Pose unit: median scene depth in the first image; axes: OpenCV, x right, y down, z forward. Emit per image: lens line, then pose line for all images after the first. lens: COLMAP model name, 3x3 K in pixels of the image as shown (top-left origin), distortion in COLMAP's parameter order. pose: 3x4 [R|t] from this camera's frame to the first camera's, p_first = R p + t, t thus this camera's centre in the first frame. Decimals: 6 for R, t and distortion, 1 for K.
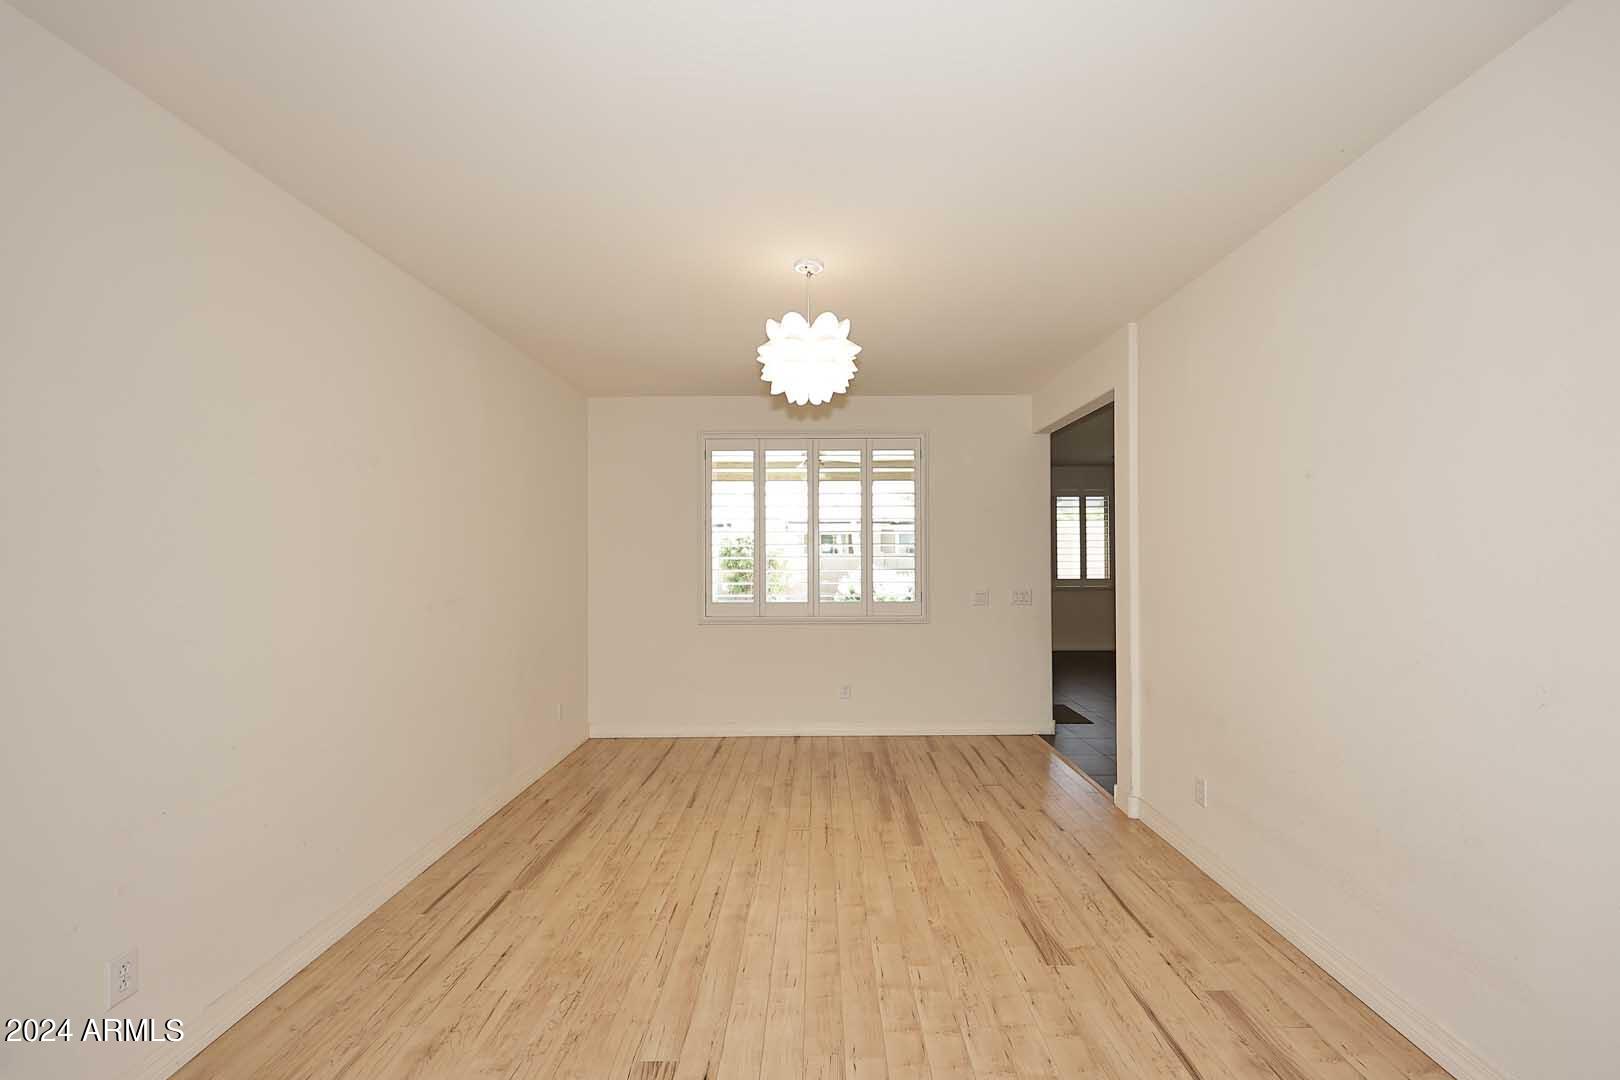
lens RADIAL K [[659.3, 0, 805.0], [0, 659.3, 544.0], [0, 0, 1]] dist [0.003783, 0.000819]
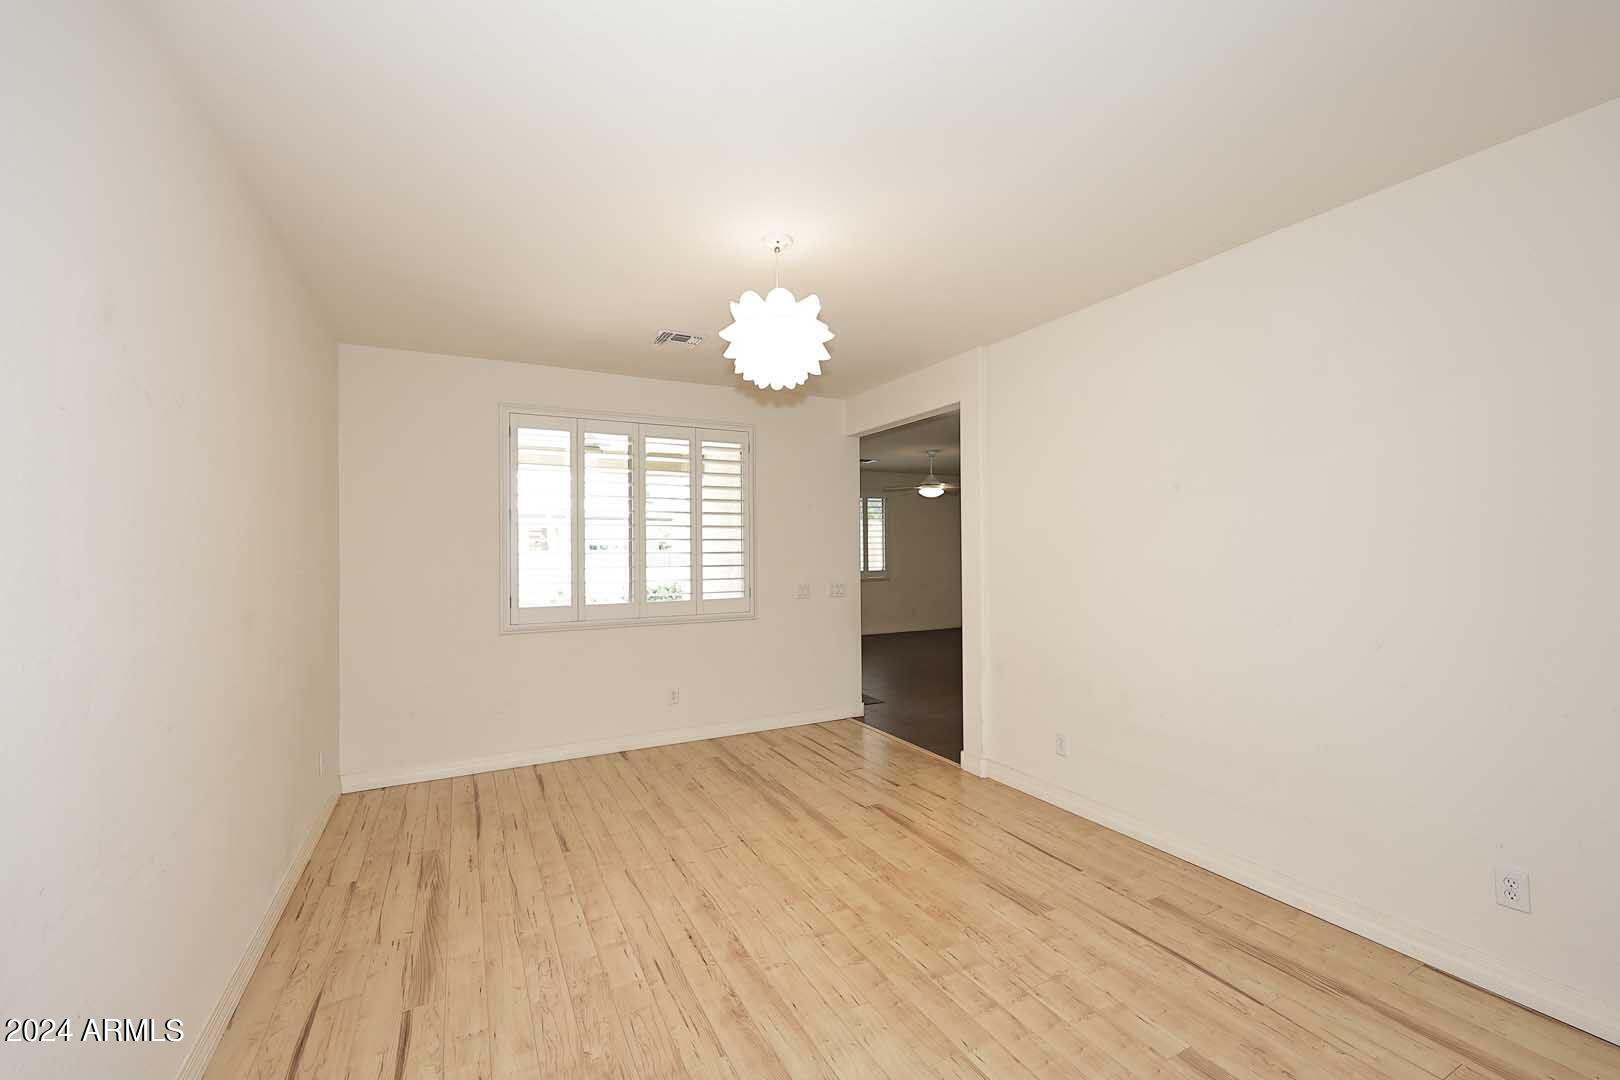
lens RADIAL K [[666.6, 0, 800.6], [0, 666.6, 542.0], [0, 0, 1]] dist [0.001388, 0.000216]
pose [[0.887846, 0.001755, 0.460137, -0.305213], [-0.002580, 0.999996, 0.001164, 0.003939], [-0.460133, -0.002220, 0.887847, 0.111163]]
